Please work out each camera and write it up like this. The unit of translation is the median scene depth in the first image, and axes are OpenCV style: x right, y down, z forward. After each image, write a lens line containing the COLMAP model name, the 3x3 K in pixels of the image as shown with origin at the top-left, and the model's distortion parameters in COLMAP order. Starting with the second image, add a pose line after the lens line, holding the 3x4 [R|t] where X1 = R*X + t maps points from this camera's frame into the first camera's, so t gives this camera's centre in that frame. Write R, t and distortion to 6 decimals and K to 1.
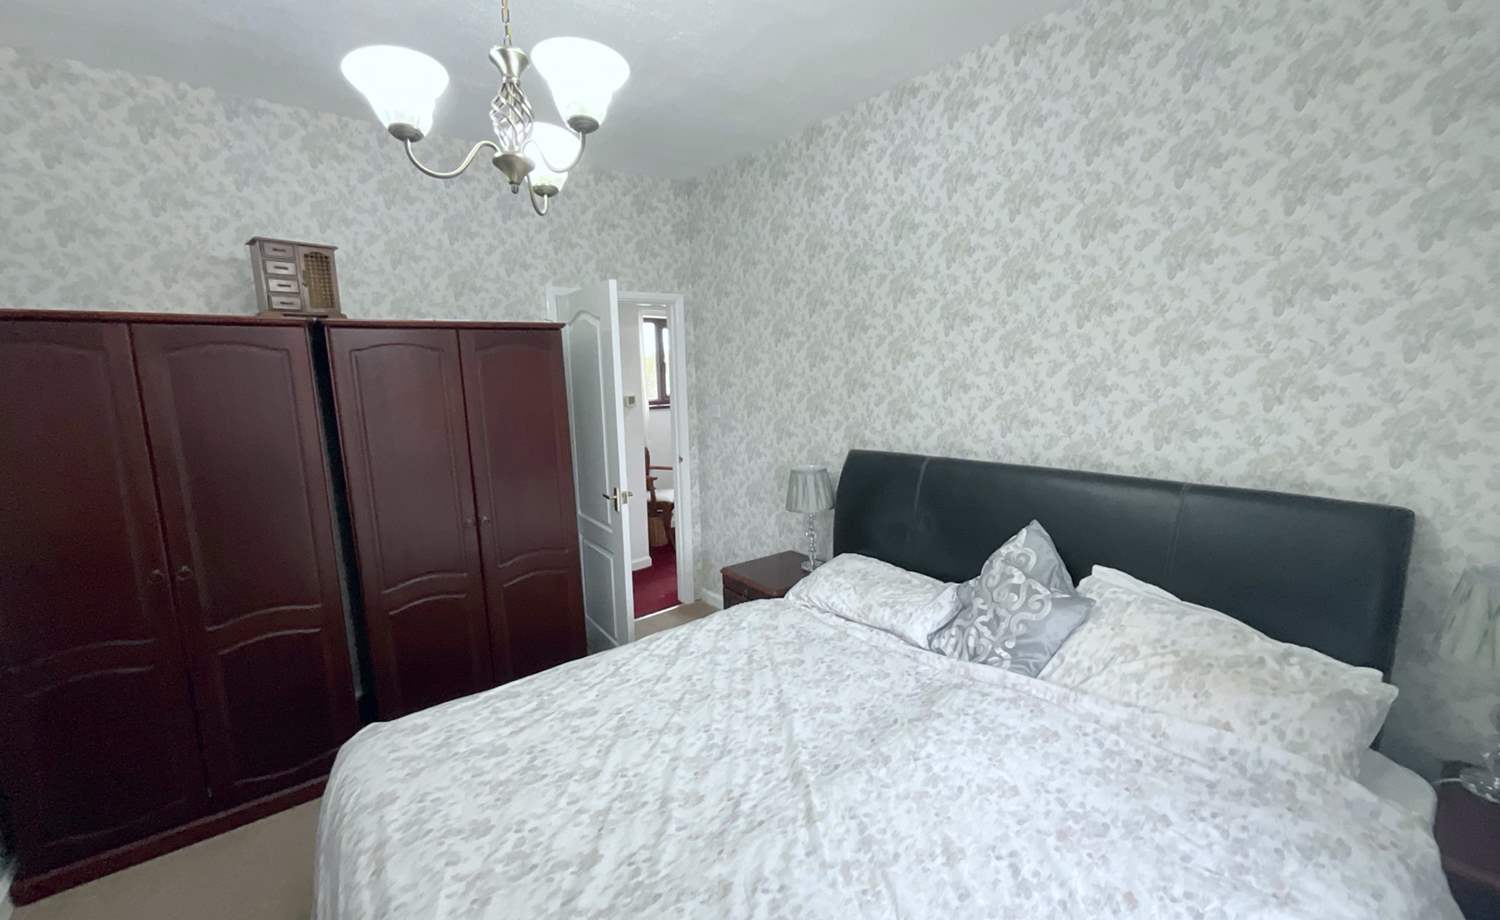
lens RADIAL K [[612.9, 0, 752.2], [0, 612.9, 457.5], [0, 0, 1]] dist [-0.006450, 0.008560]
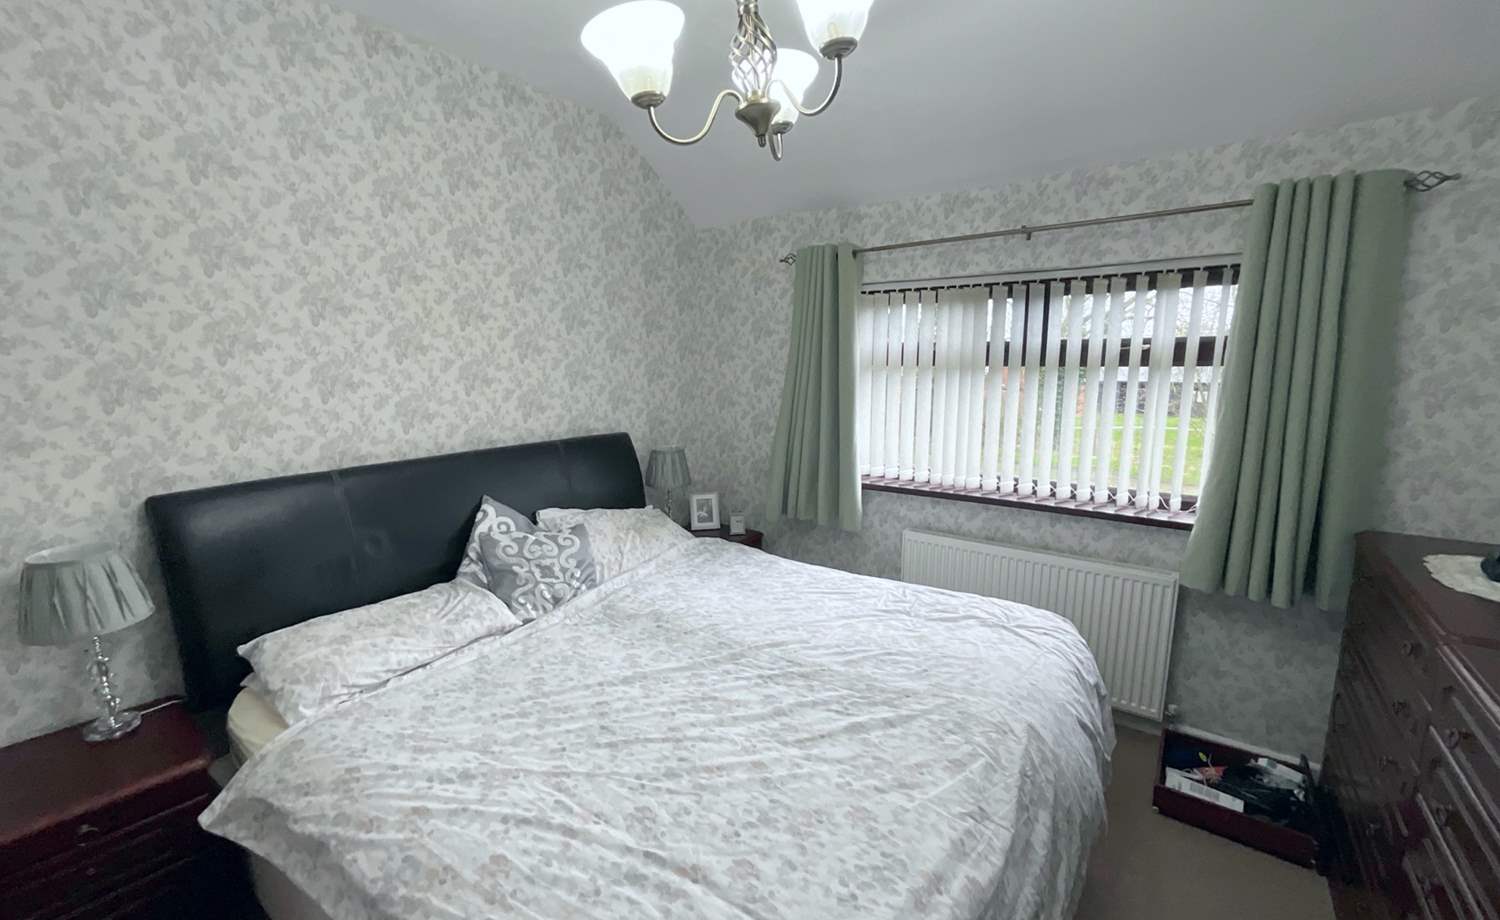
lens RADIAL K [[609.0, 0, 749.5], [0, 609.0, 460.7], [0, 0, 1]] dist [-0.009903, 0.007879]
pose [[-0.252889, -0.132048, 0.958442, -0.829665], [0.150555, 0.973203, 0.173807, -0.094417], [-0.955709, 0.188251, -0.226232, 0.844512]]
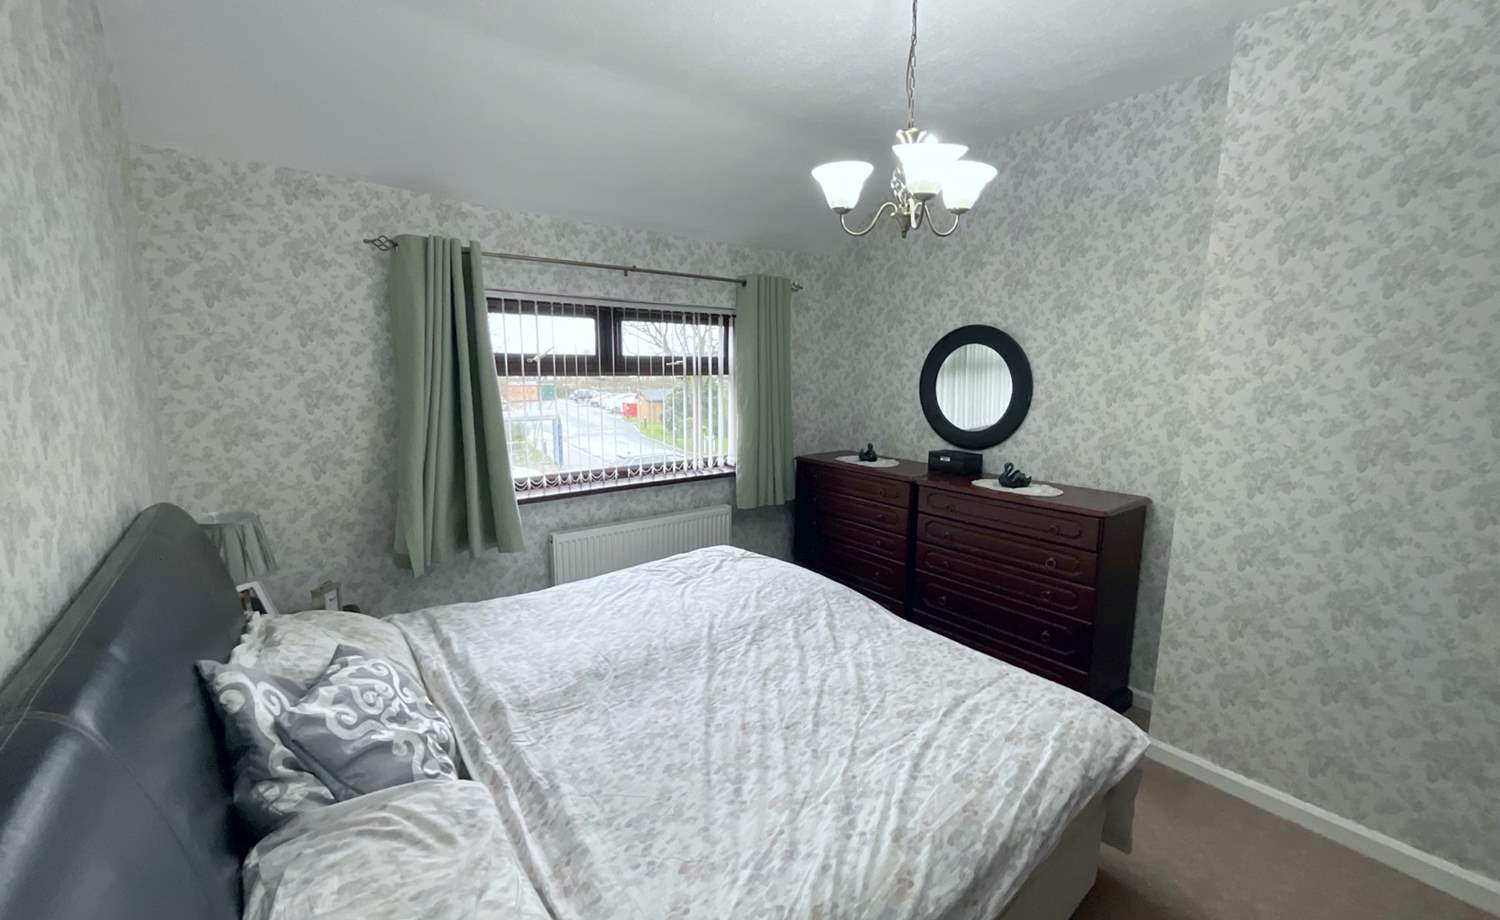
lens RADIAL K [[609.0, 0, 749.5], [0, 609.0, 460.7], [0, 0, 1]] dist [-0.009903, 0.007879]
pose [[-0.999720, 0.016568, 0.016920, -0.032535], [0.020787, 0.956254, 0.291799, -0.232939], [-0.011346, 0.292068, -0.956330, 1.597750]]
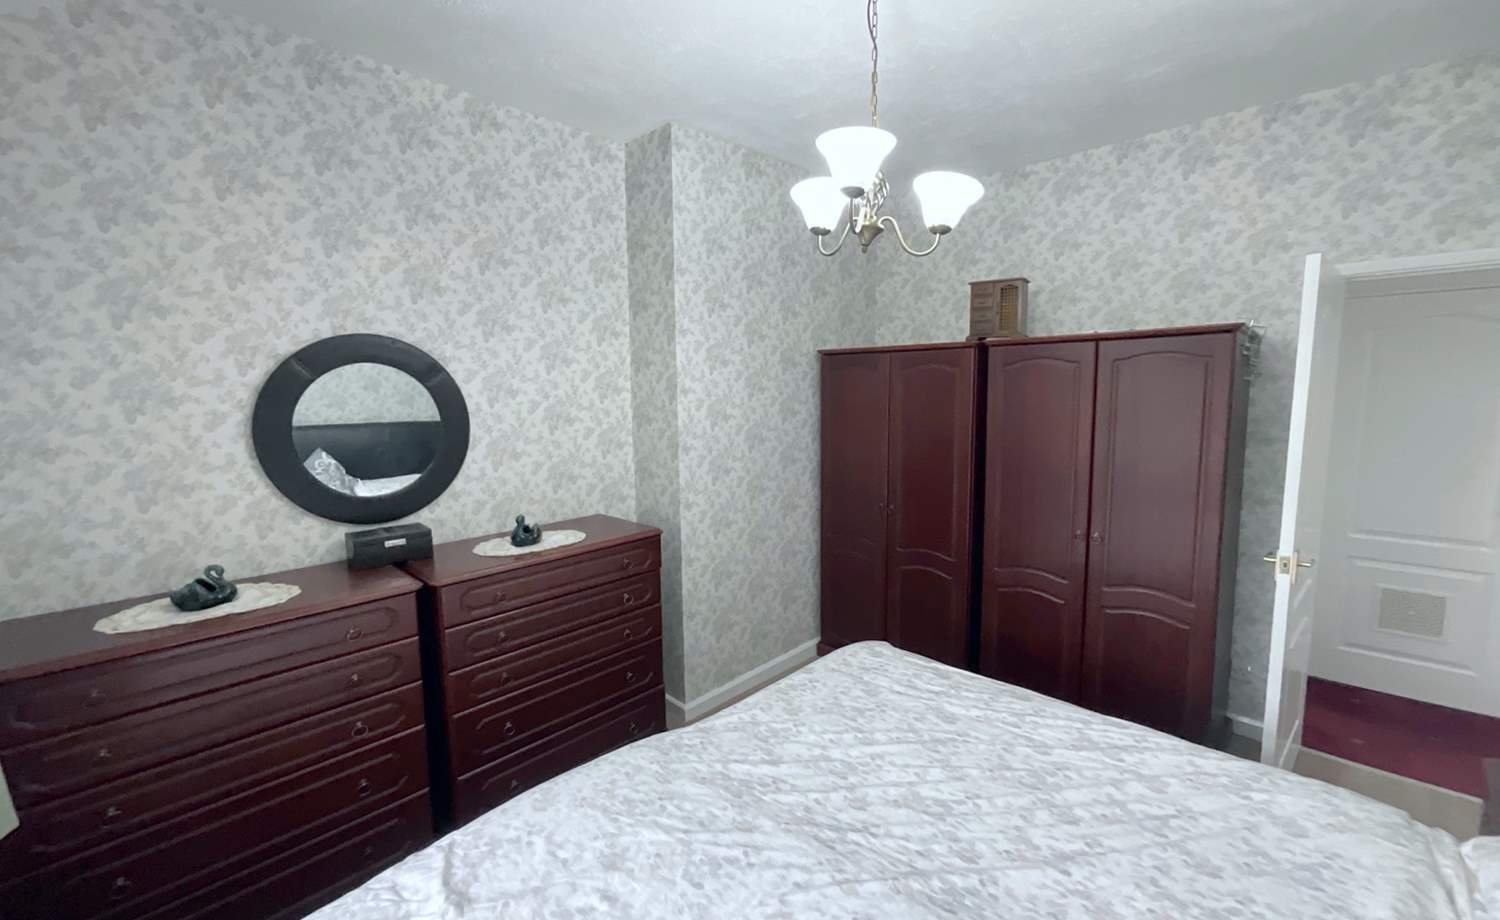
lens RADIAL K [[612.9, 0, 752.2], [0, 612.9, 457.5], [0, 0, 1]] dist [-0.006450, 0.008560]
pose [[0.134706, 0.139367, -0.981036, 0.571482], [-0.128914, 0.984110, 0.122102, -0.093275], [0.982464, 0.110022, 0.150532, 0.409031]]
